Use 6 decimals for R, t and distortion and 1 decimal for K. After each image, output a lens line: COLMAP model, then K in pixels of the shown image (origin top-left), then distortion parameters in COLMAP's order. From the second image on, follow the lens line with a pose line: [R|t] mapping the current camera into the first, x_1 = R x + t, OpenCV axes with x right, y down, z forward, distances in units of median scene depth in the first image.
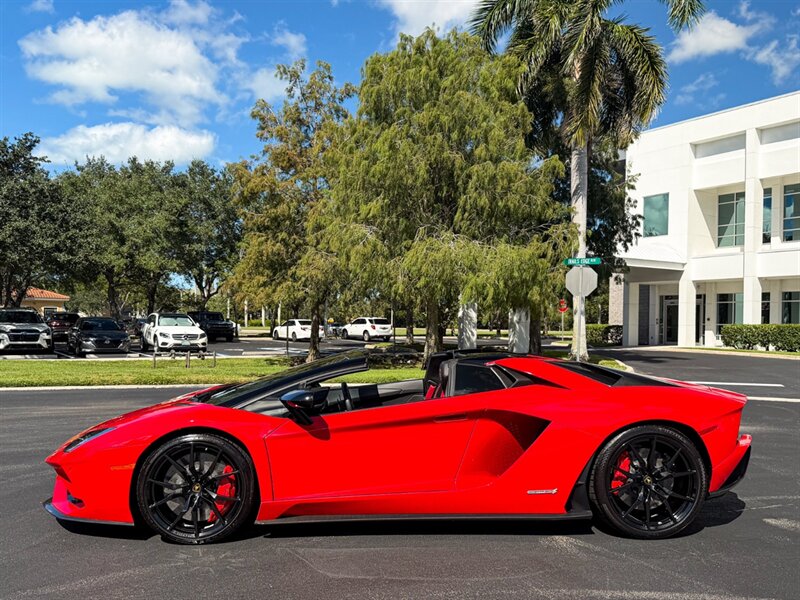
lens RADIAL K [[698.6, 0, 412.8], [0, 698.6, 329.5], [0, 0, 1]] dist [0.123830, -0.211286]
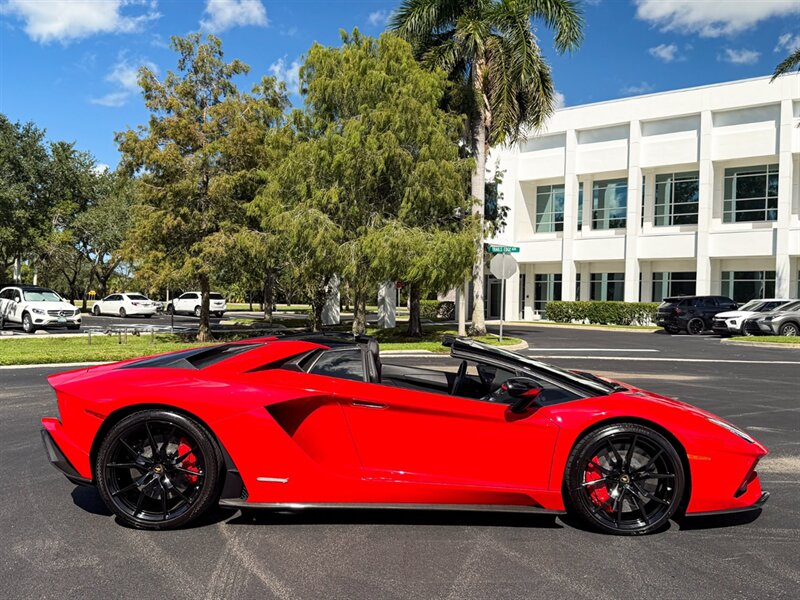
lens RADIAL K [[732.0, 0, 395.5], [0, 732.0, 318.7], [0, 0, 1]] dist [0.197010, -0.445960]
pose [[0.955075, -0.004052, 0.296337, -0.185001], [-0.001989, 0.999796, 0.020083, -0.003019], [-0.296358, -0.019770, 0.954872, -0.082168]]
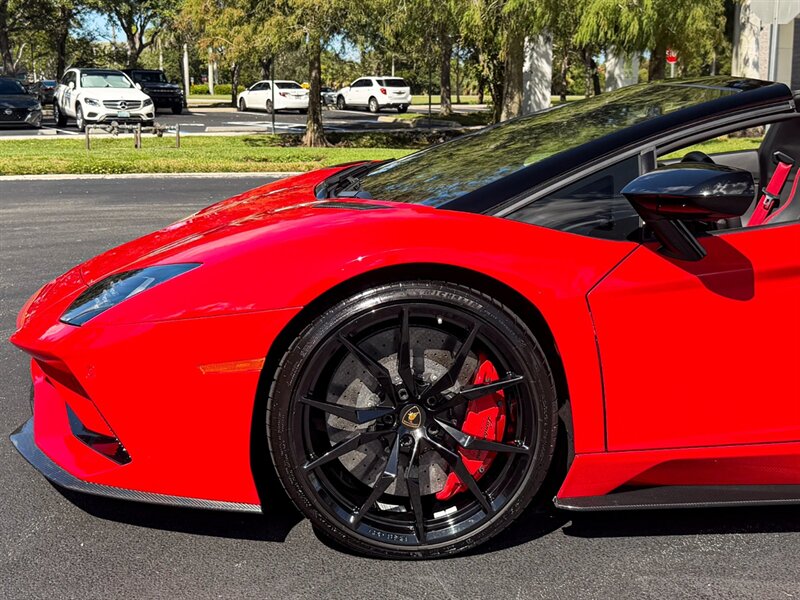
lens RADIAL K [[974.8, 0, 375.3], [0, 974.8, 225.4], [0, 0, 1]] dist [0.118323, -0.011049]
pose [[0.999177, -0.004960, -0.040258, -0.044953], [0.010072, 0.991751, 0.127781, 0.007284], [0.039292, -0.128082, 0.990985, 0.070536]]
